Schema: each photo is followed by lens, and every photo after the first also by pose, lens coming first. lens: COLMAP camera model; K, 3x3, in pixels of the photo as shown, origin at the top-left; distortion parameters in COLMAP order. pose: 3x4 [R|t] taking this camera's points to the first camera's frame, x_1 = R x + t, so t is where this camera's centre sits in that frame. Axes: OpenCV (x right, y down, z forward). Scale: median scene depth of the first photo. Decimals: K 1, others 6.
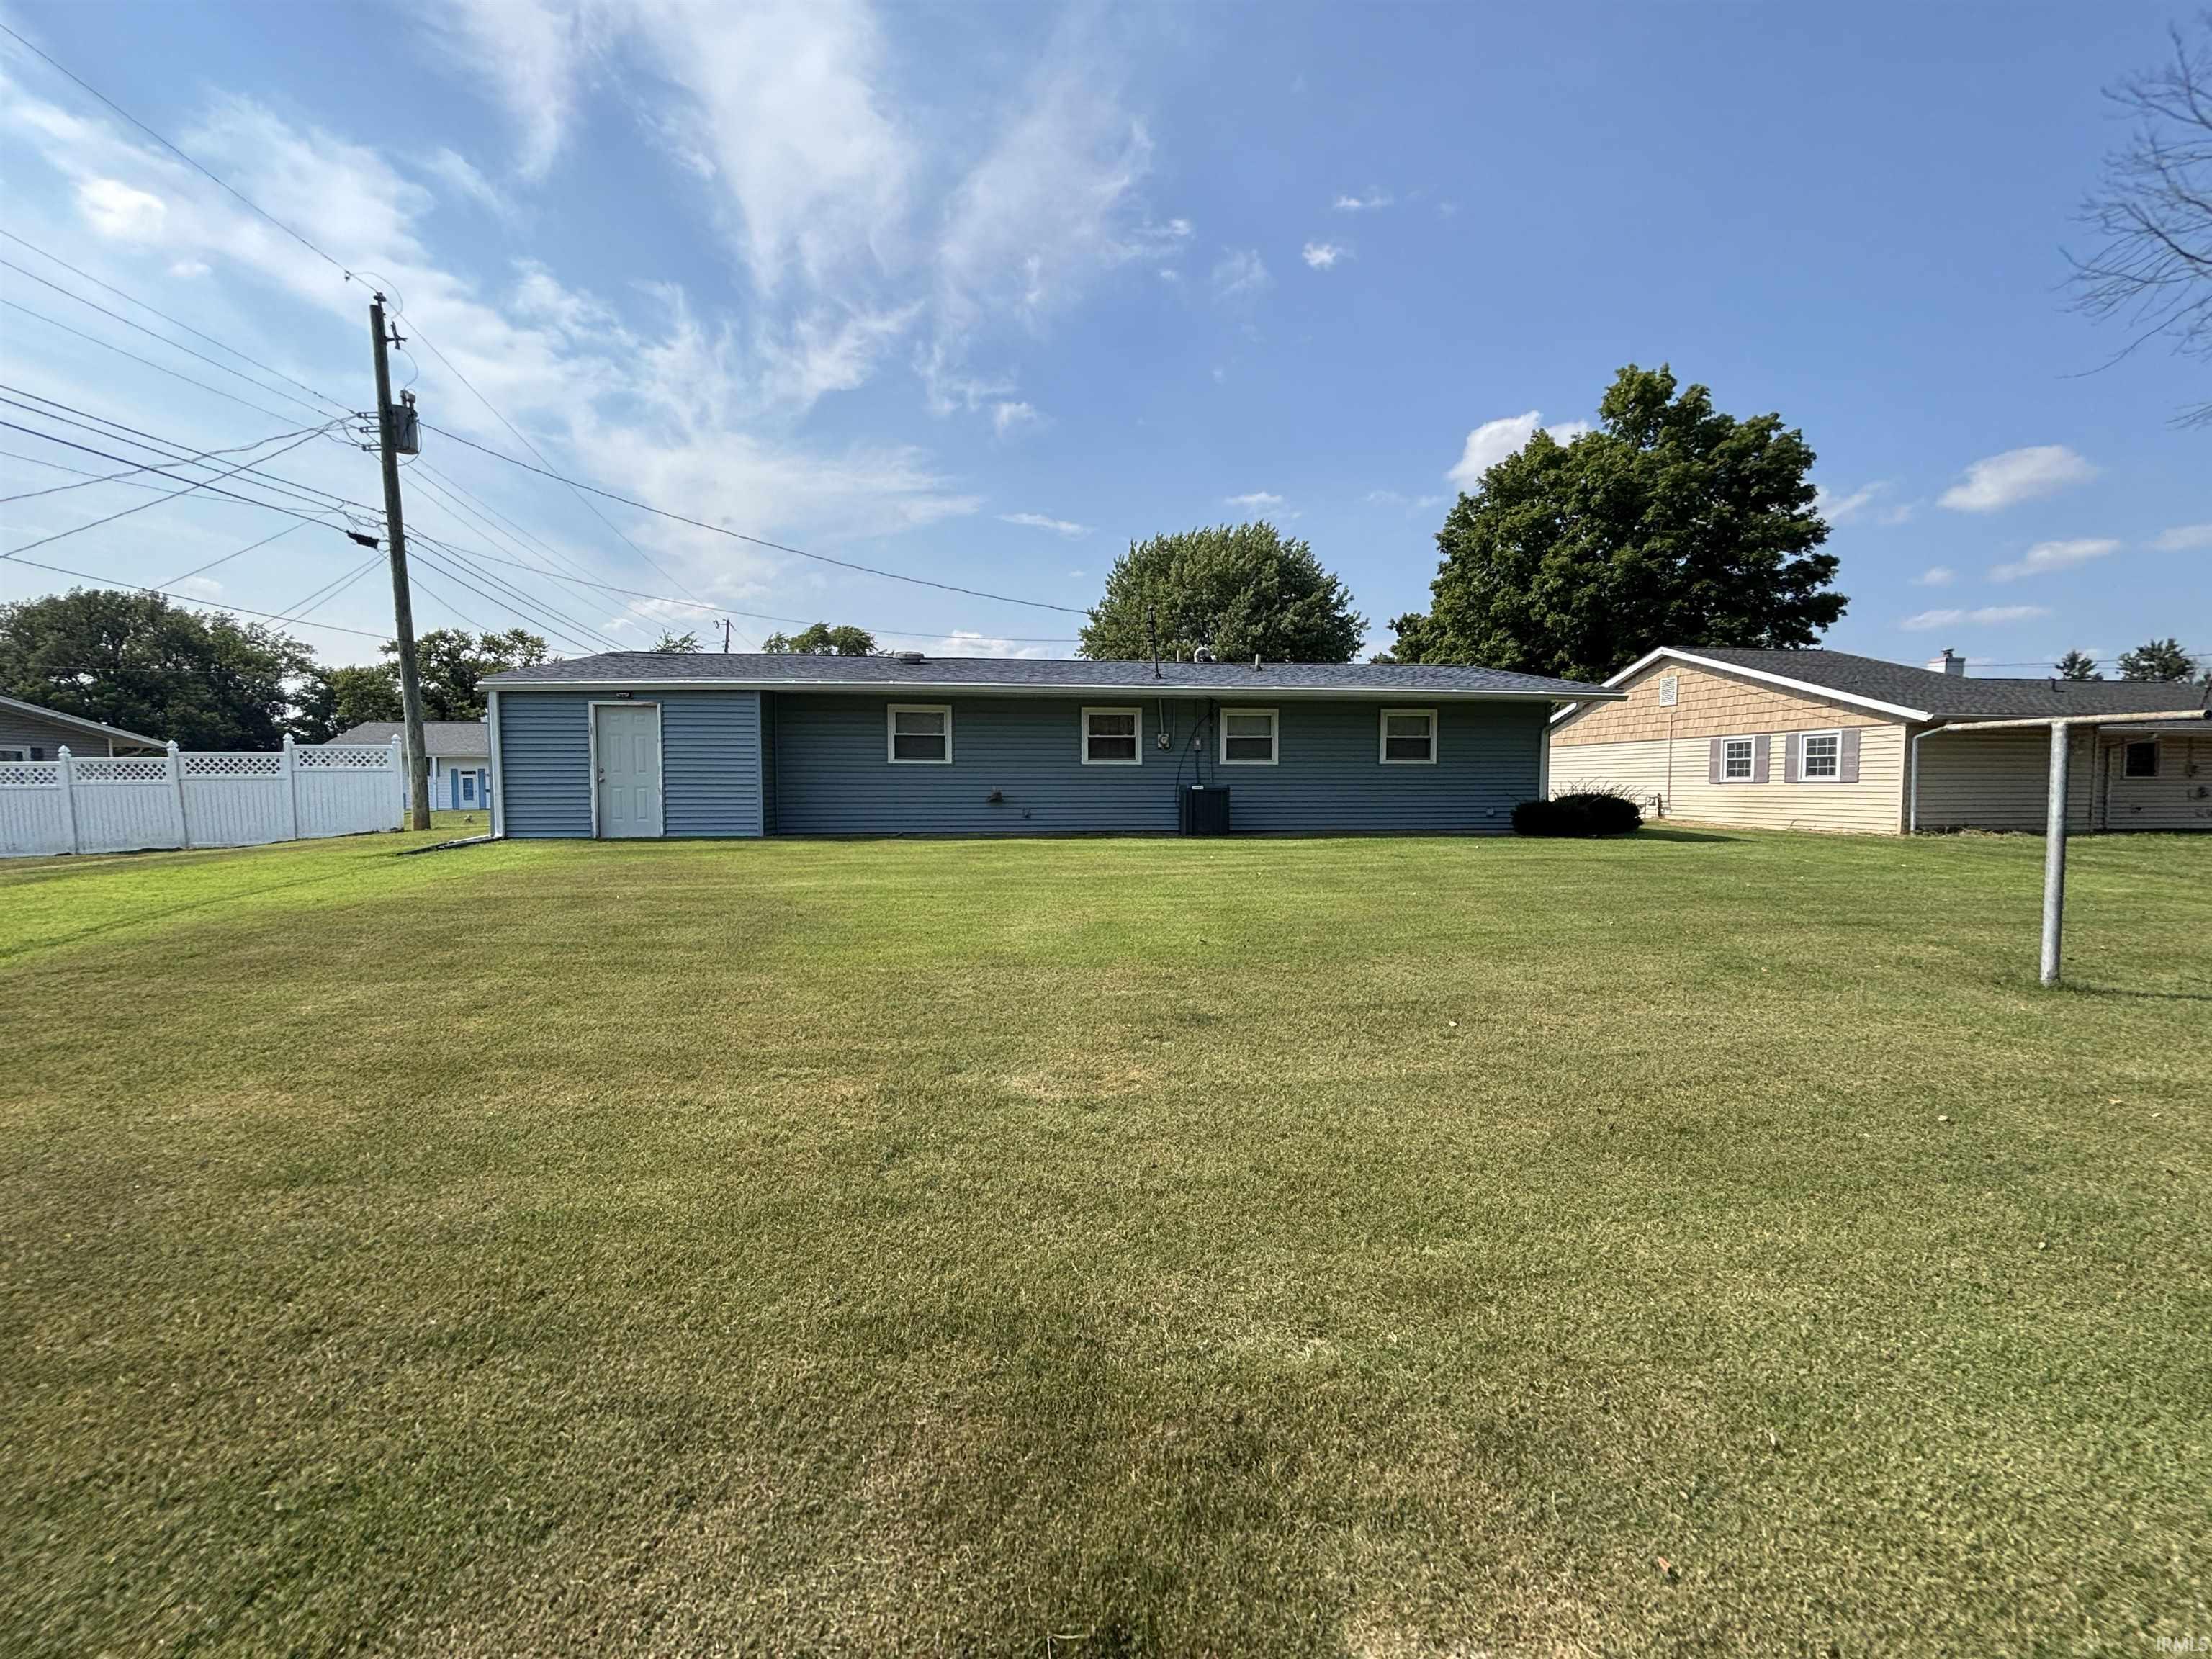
lens RADIAL K [[903.1, 0, 1092.9], [0, 903.1, 823.3], [0, 0, 1]] dist [0.008495, 0.000219]
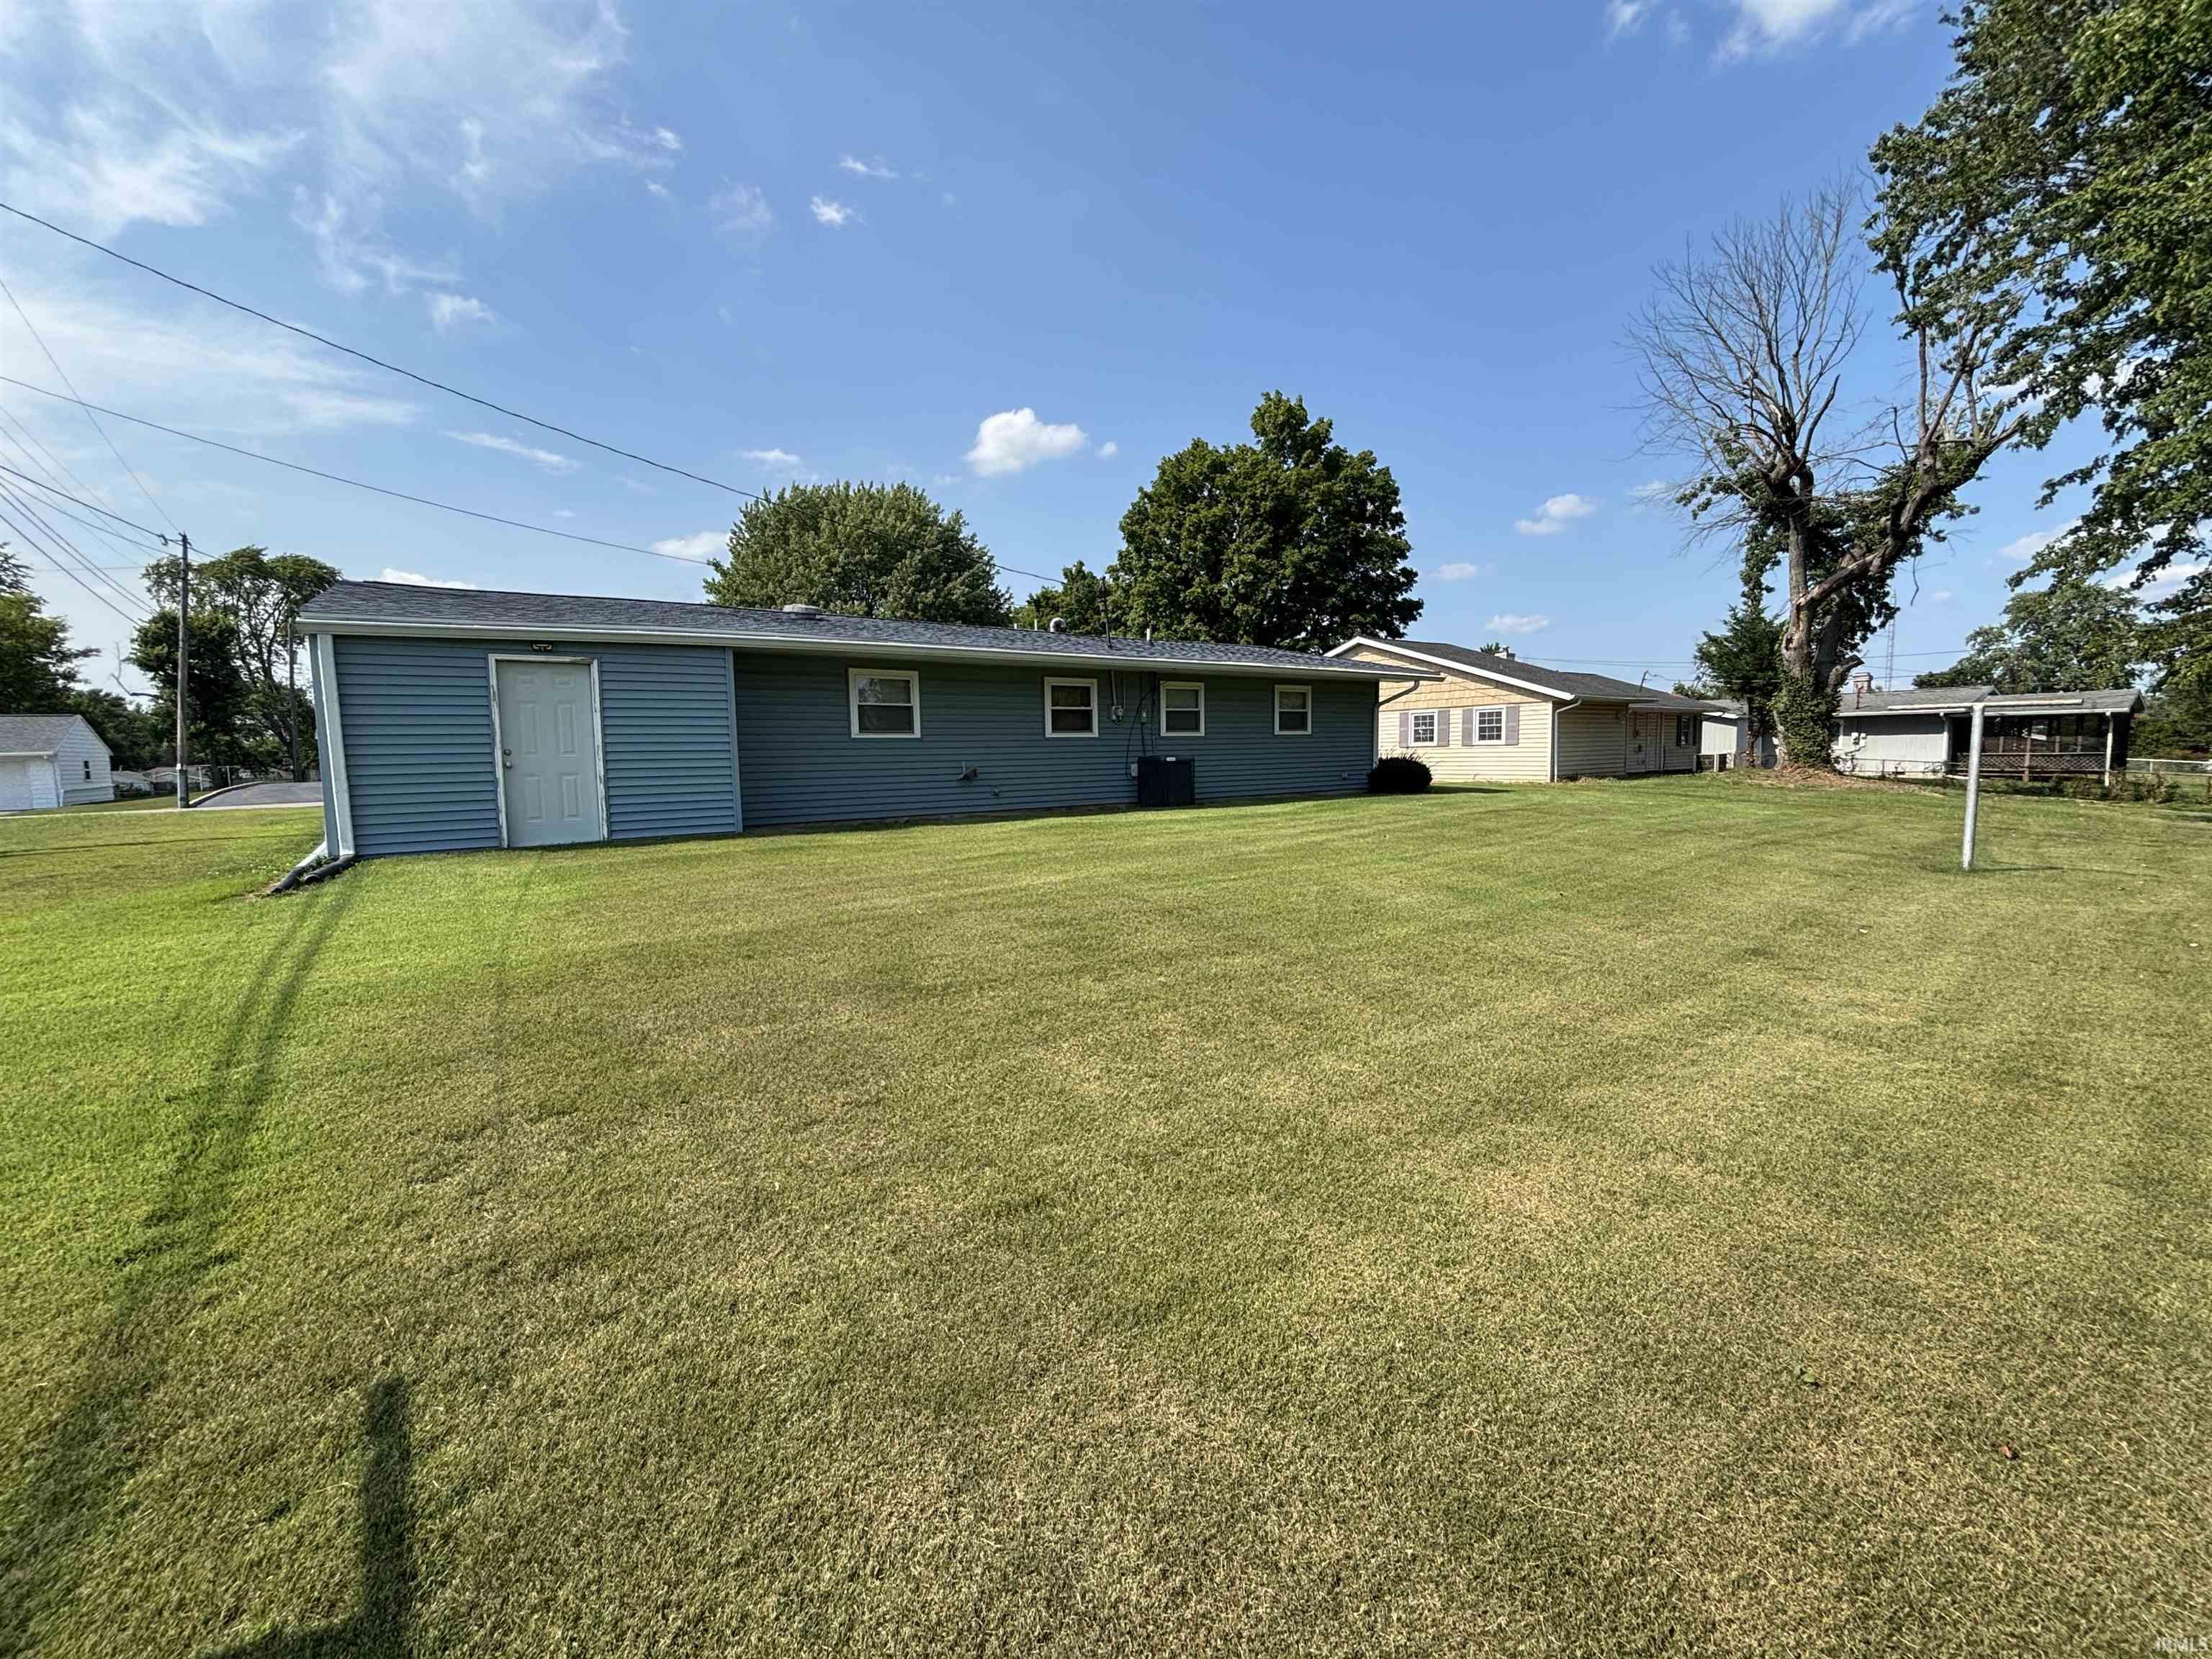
lens RADIAL K [[903.1, 0, 1043.1], [0, 903.1, 820.2], [0, 0, 1]] dist [0.008495, 0.000219]
pose [[0.884322, -0.052119, 0.463959, -0.176449], [0.037368, 0.998463, 0.040938, -0.006613], [-0.465380, -0.018865, 0.884910, 0.062698]]
